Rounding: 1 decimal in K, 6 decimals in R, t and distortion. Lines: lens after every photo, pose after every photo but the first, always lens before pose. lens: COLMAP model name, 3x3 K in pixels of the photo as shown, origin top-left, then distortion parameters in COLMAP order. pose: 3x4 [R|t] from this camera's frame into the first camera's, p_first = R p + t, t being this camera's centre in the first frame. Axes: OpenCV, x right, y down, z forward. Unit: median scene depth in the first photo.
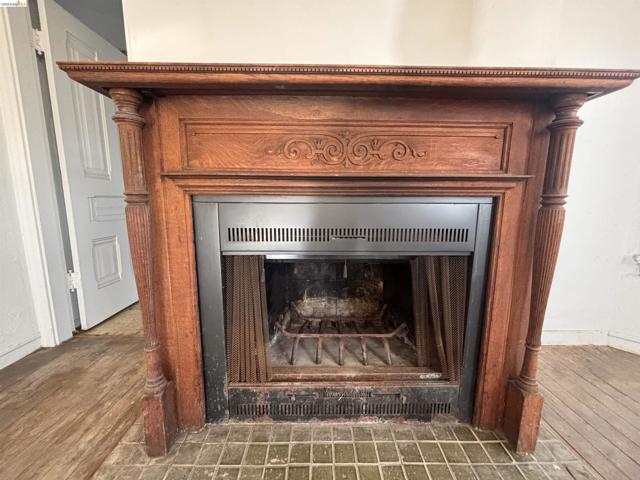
lens RADIAL K [[258.8, 0, 321.8], [0, 258.8, 239.7], [0, 0, 1]] dist [0.000751, 0.000111]
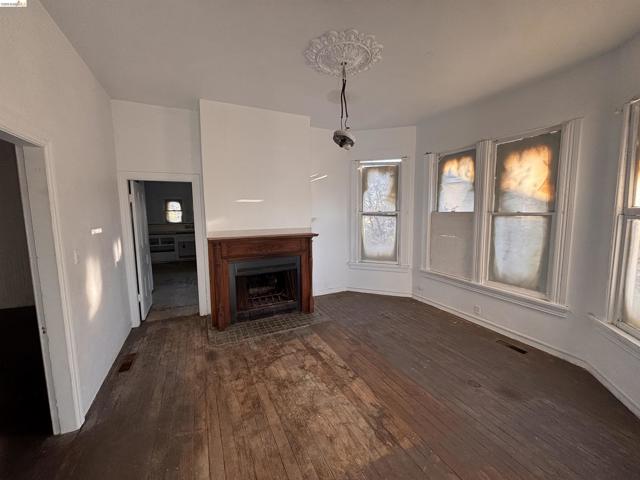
lens RADIAL K [[258.8, 0, 322.0], [0, 258.8, 240.3], [0, 0, 1]] dist [0.000751, 0.000111]
pose [[0.898528, -0.061986, 0.434518, -0.789422], [0.080814, 0.996416, -0.024969, -0.242582], [-0.431413, 0.057551, 0.900317, -2.740712]]
